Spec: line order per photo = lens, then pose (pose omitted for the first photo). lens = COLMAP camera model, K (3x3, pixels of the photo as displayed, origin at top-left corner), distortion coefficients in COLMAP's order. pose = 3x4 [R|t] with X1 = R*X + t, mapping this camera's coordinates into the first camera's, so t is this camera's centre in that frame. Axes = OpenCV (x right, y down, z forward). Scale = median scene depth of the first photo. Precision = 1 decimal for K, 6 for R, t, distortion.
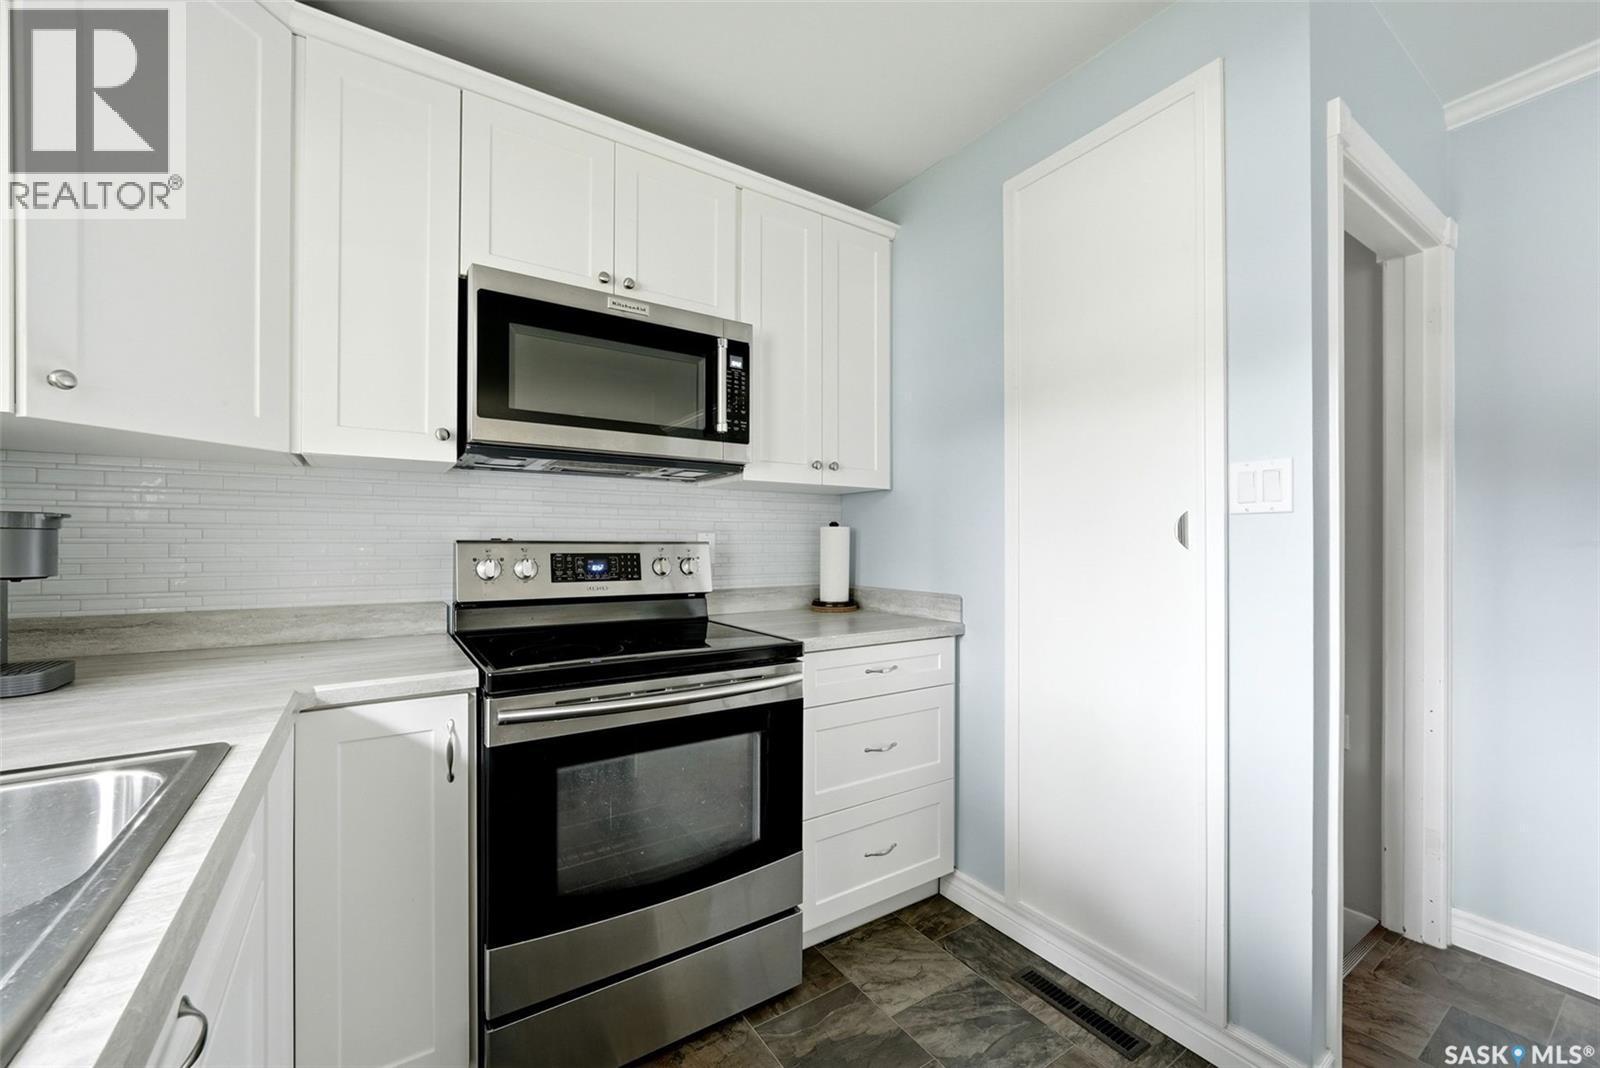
lens RADIAL K [[643.8, 0, 792.8], [0, 643.8, 545.1], [0, 0, 1]] dist [-0.001258, 0.000800]
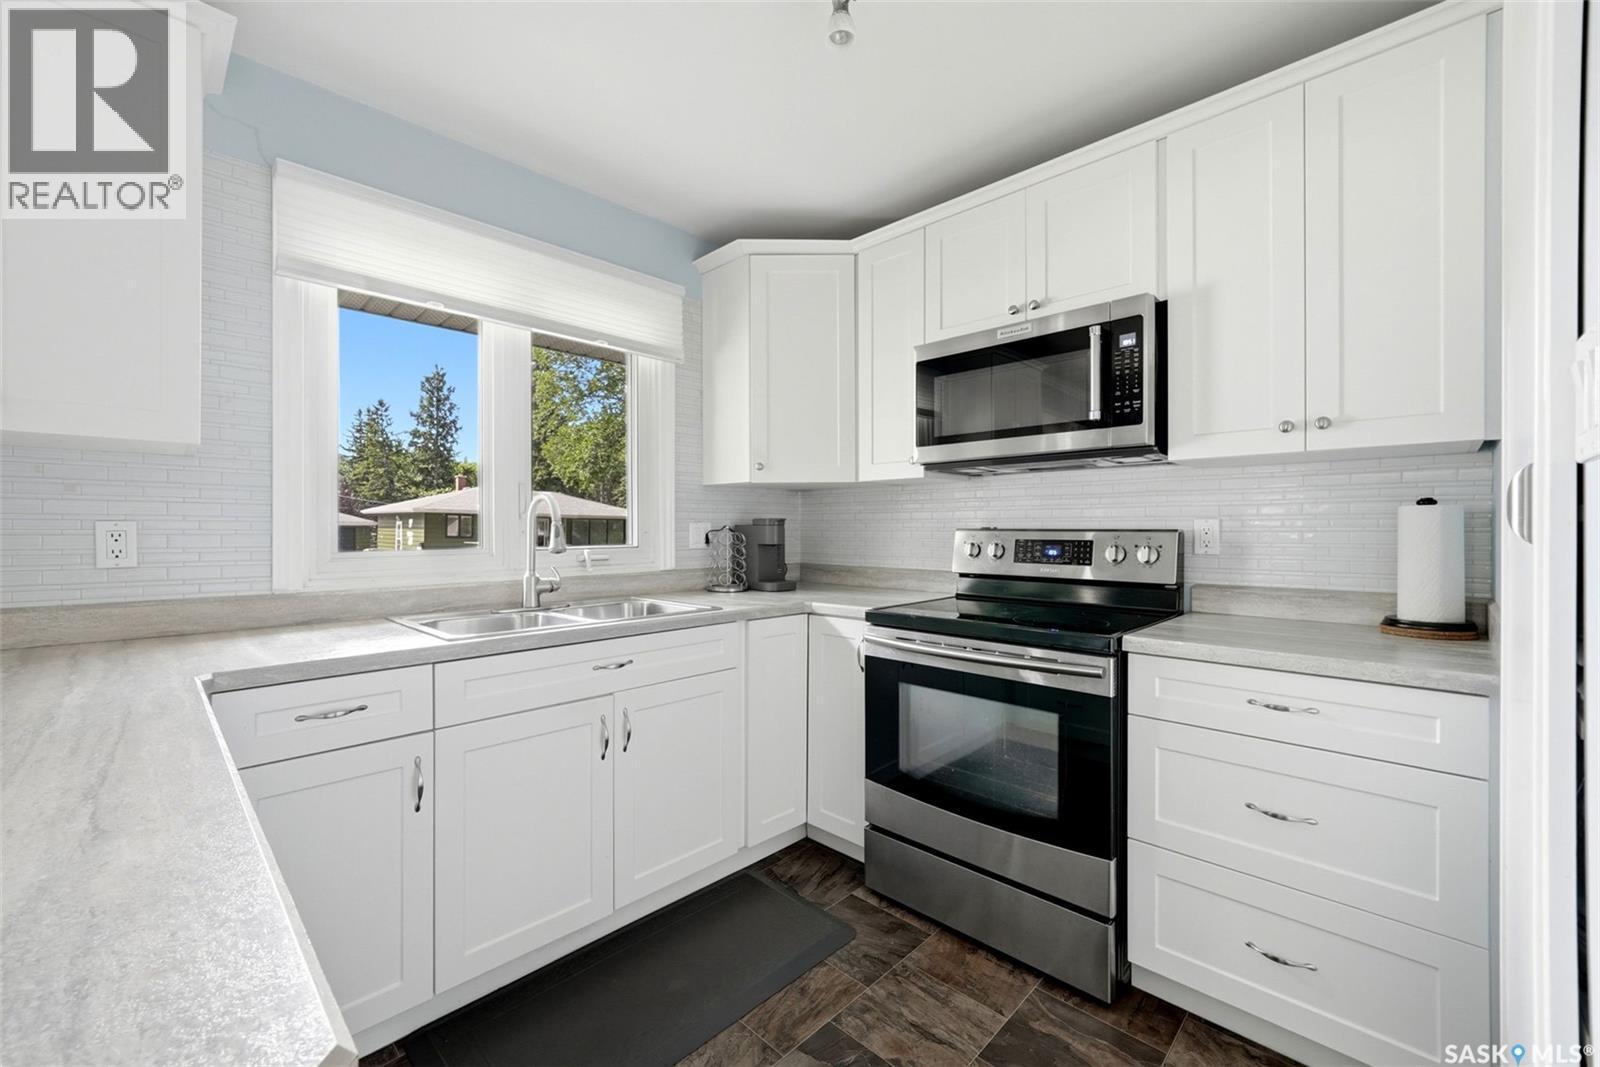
lens RADIAL K [[643.8, 0, 786.0], [0, 643.8, 533.0], [0, 0, 1]] dist [-0.001258, 0.000800]
pose [[0.204681, 0.003450, -0.978823, 0.735010], [-0.002033, 0.999993, 0.003099, -0.001933], [0.978827, 0.001356, 0.204687, 0.311274]]
